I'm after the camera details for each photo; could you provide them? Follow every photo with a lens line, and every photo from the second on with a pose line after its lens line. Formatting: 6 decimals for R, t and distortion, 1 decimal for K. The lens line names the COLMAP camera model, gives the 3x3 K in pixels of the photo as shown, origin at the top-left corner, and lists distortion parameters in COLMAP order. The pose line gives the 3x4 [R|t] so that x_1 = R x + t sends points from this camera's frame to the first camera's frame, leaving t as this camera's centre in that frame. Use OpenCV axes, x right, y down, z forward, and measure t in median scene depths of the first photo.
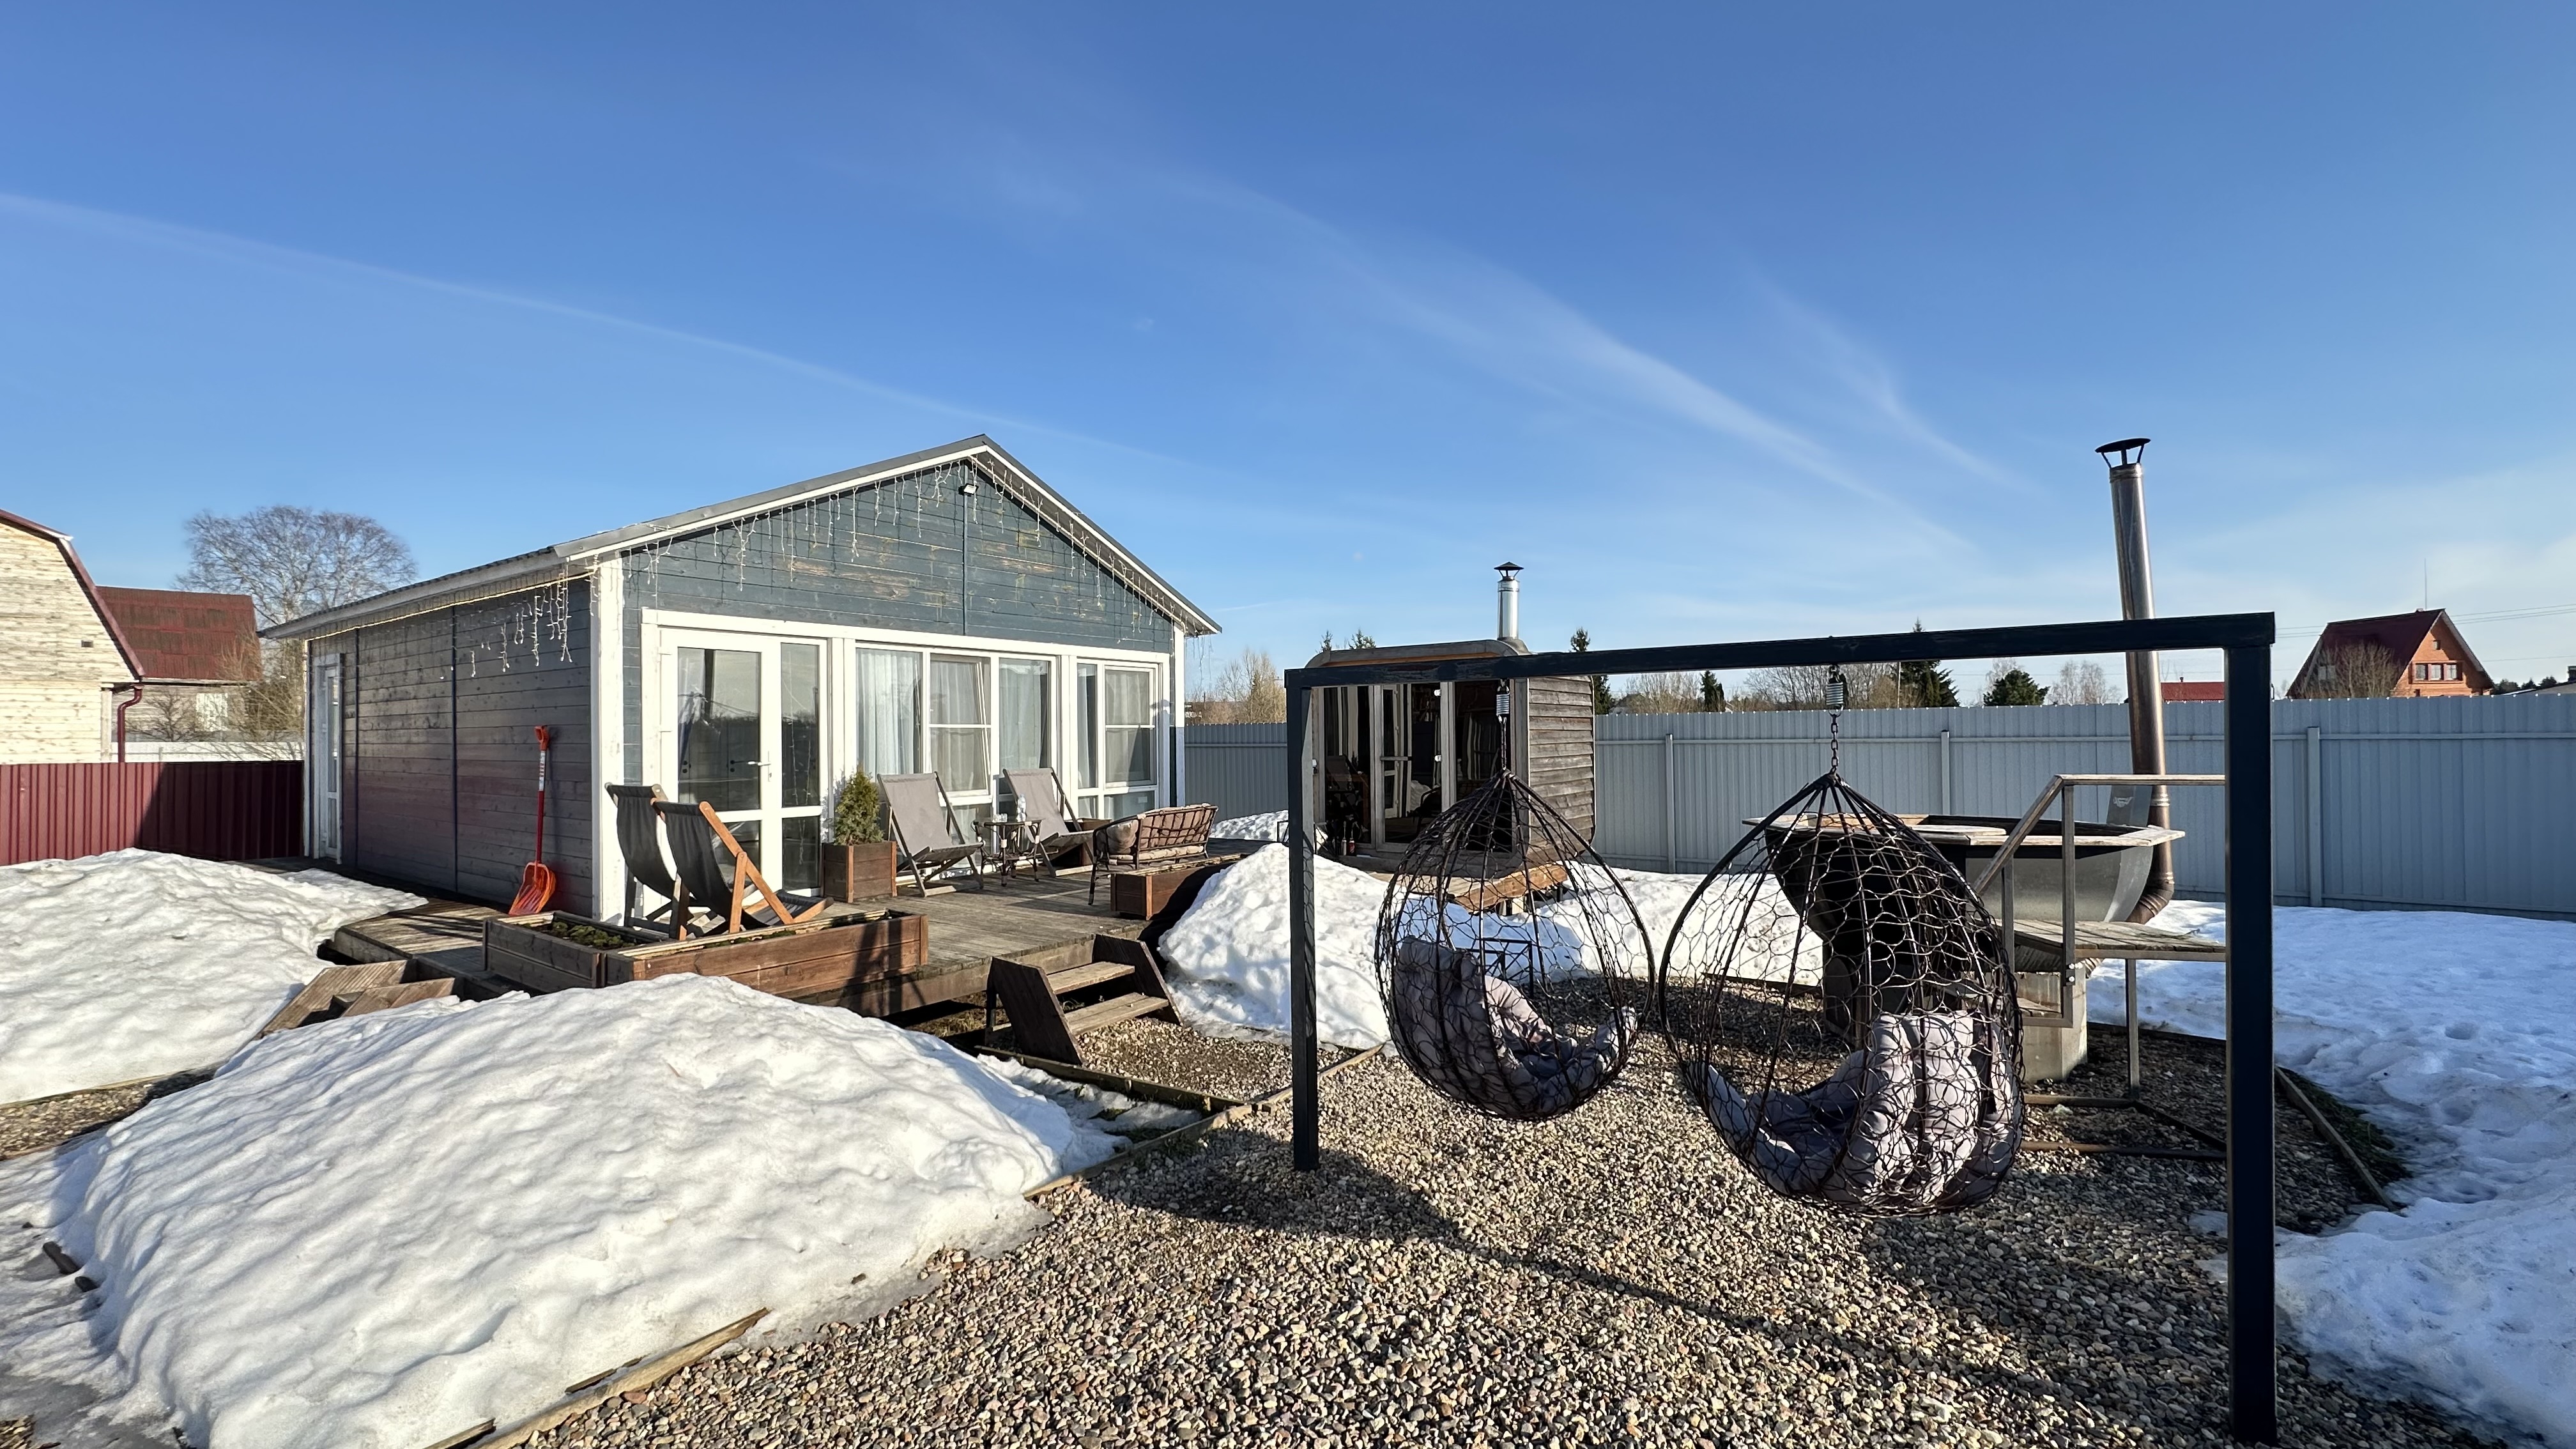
lens RADIAL K [[1028.7, 0, 1285.3], [0, 1028.7, 714.2], [0, 0, 1]] dist [-0.004676, 0.000792]
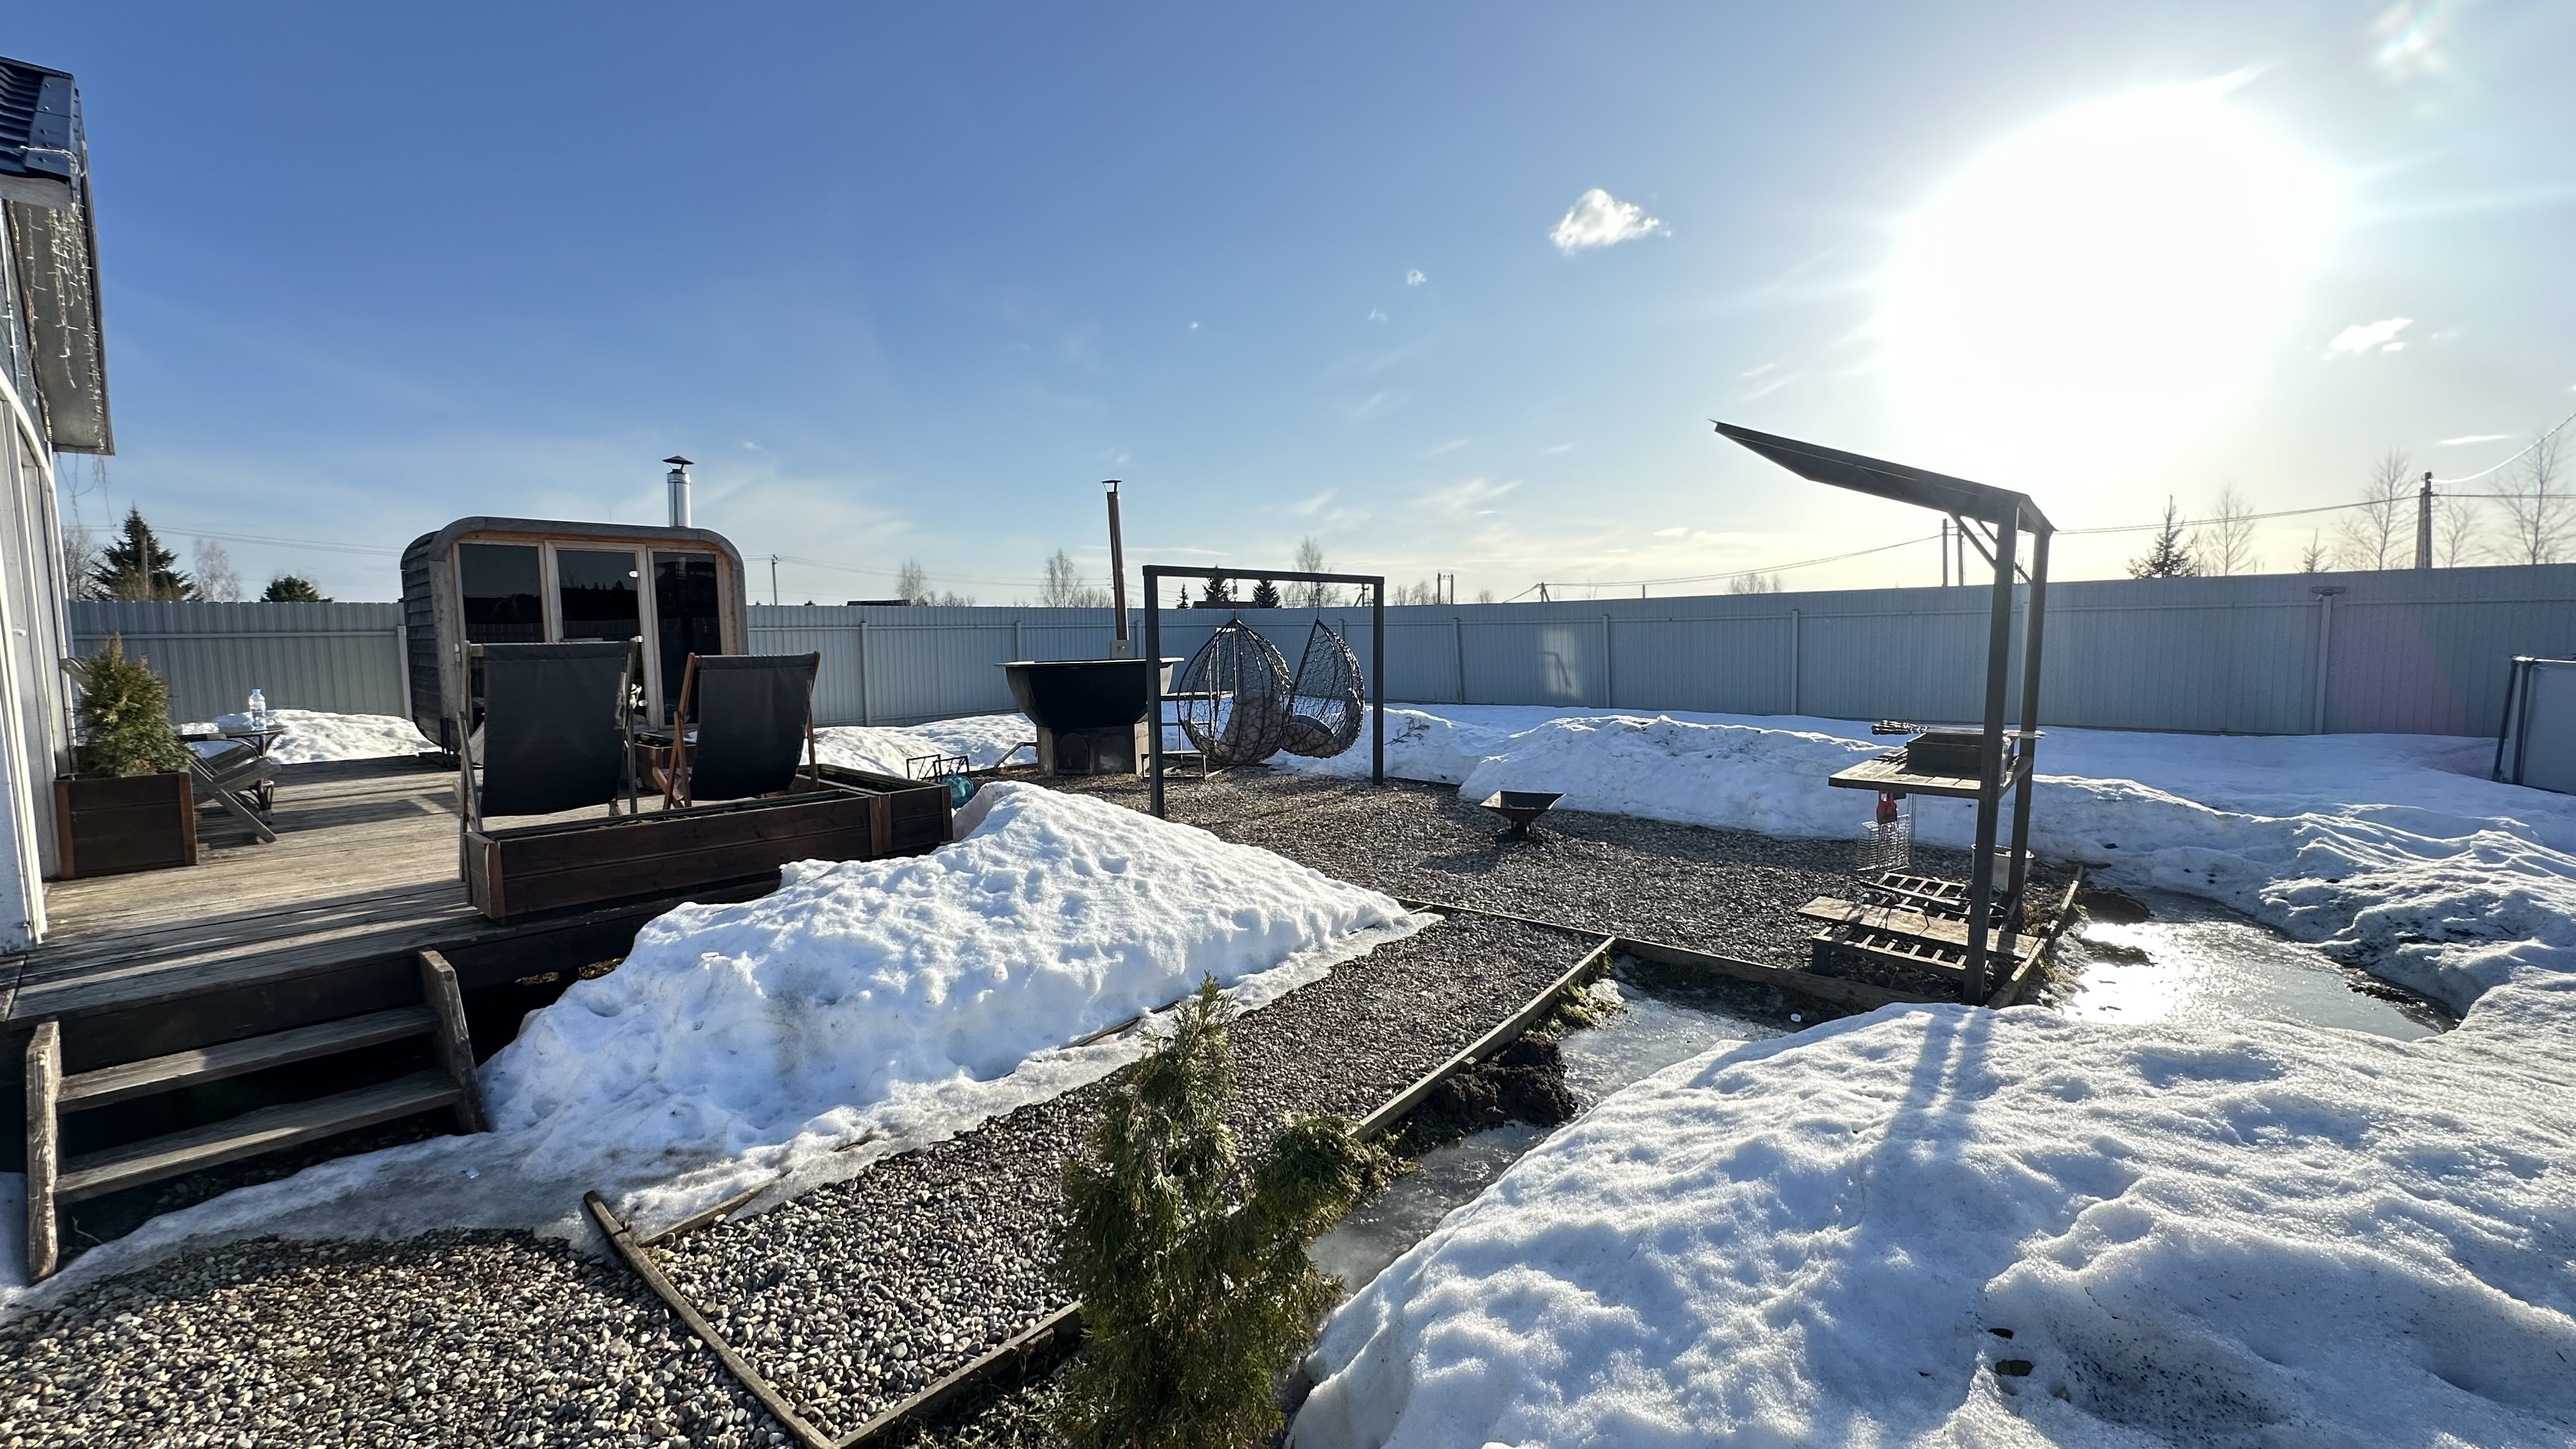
lens RADIAL K [[1028.7, 0, 1306.8], [0, 1028.7, 723.6], [0, 0, 1]] dist [-0.004676, 0.000792]
pose [[0.075514, -0.083520, 0.993641, -1.749895], [-0.005569, 0.996435, 0.084178, 0.080149], [-0.997129, -0.011890, 0.074780, 0.534778]]
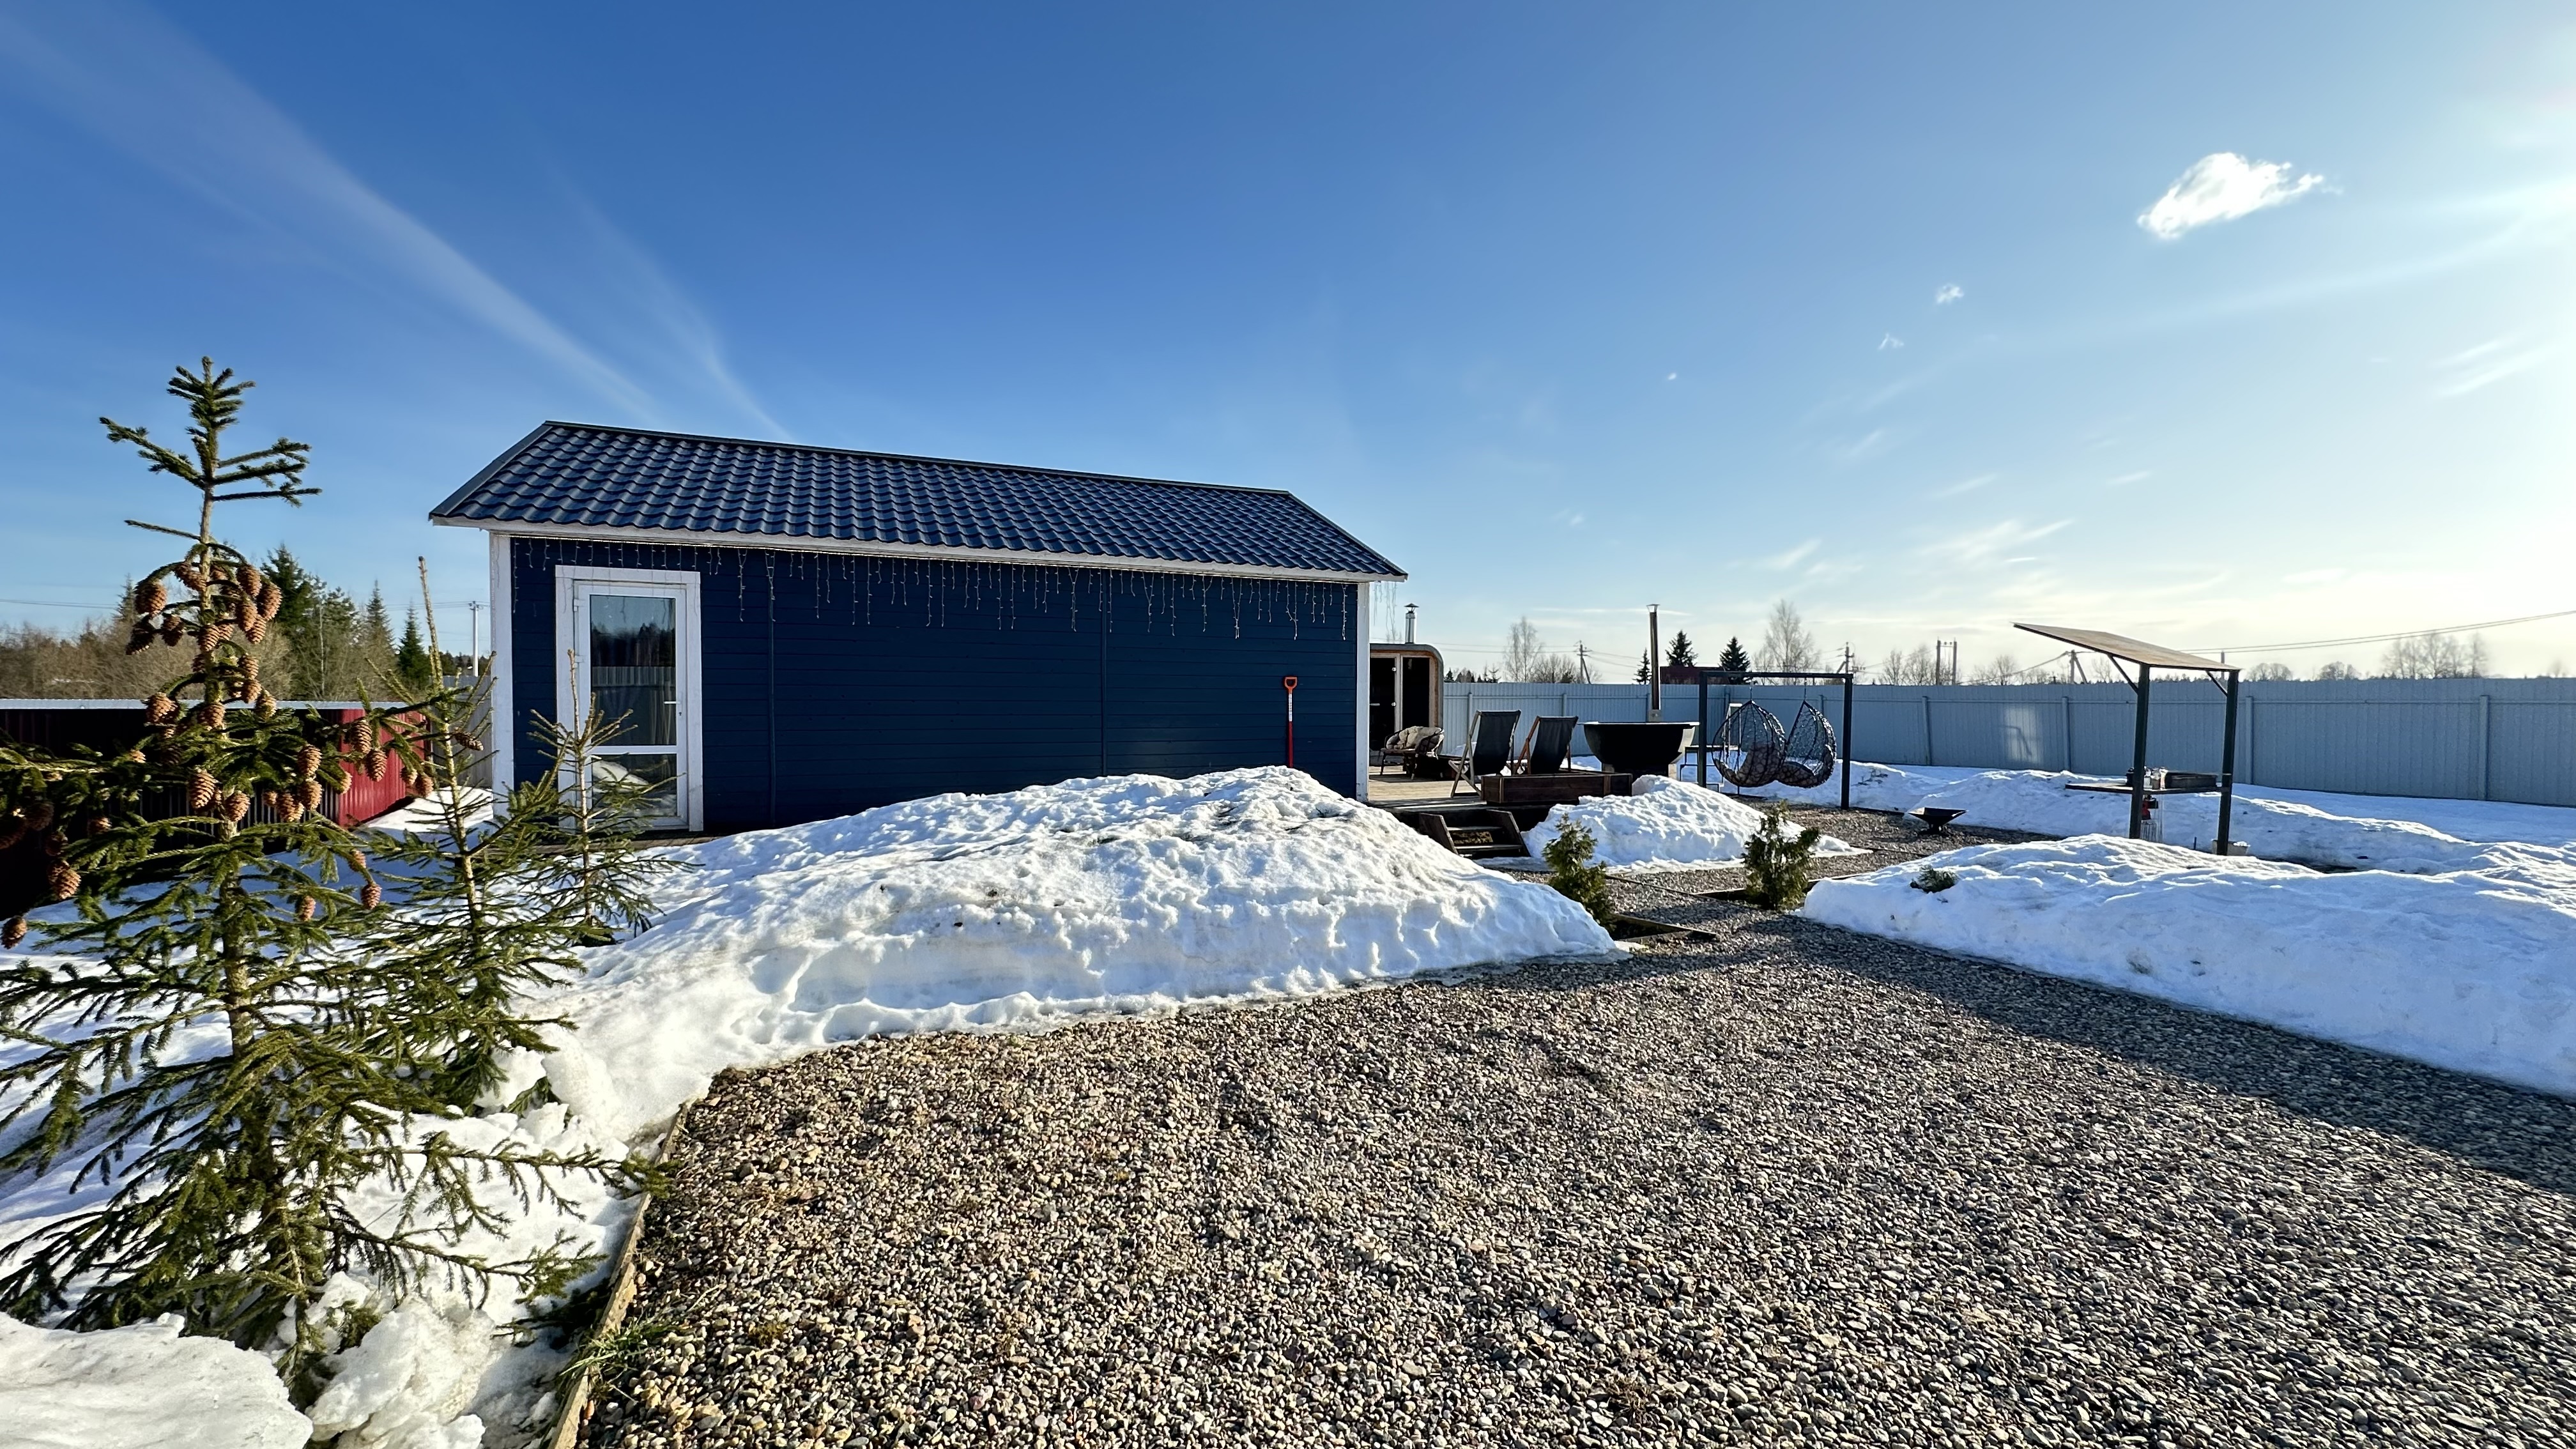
lens RADIAL K [[1028.7, 0, 1296.8], [0, 1028.7, 719.3], [0, 0, 1]] dist [-0.004676, 0.000792]
pose [[0.490642, -0.011166, 0.871290, -2.792007], [-0.023458, 0.999386, 0.026018, 0.064828], [-0.871045, -0.033204, 0.490079, 0.493199]]
